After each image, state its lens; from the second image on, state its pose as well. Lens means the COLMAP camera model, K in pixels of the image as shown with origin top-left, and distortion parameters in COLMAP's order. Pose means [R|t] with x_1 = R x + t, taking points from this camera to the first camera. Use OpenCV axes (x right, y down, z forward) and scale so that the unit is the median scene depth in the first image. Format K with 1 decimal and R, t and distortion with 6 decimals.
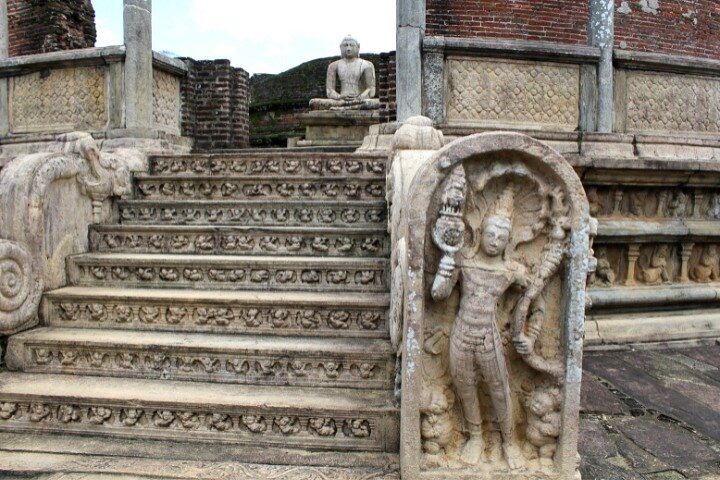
lens RADIAL K [[588.3, 0, 360.0], [0, 588.3, 240.0], [0, 0, 1]] dist [-0.162492, 0.140930]
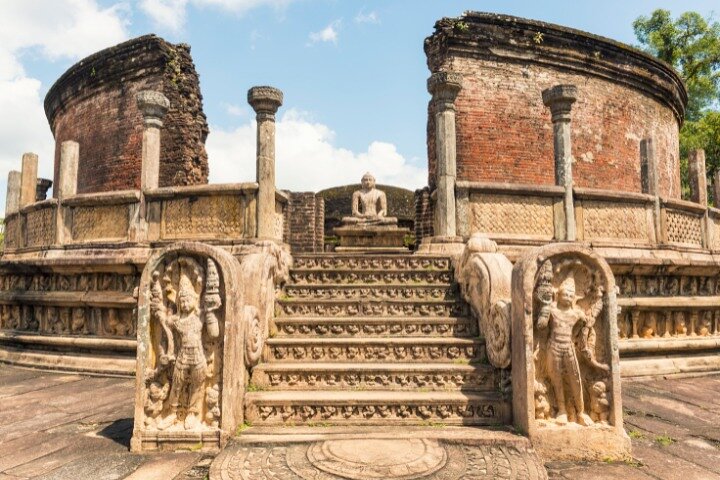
lens RADIAL K [[476.7, 0, 360.0], [0, 476.7, 240.0], [0, 0, 1]] dist [0.001081, 0.000057]
pose [[0.997364, 0.000180, 0.072561, -0.384005], [0.012960, 0.983475, -0.180580, 0.059016], [-0.071394, 0.181045, 0.980880, -0.366491]]
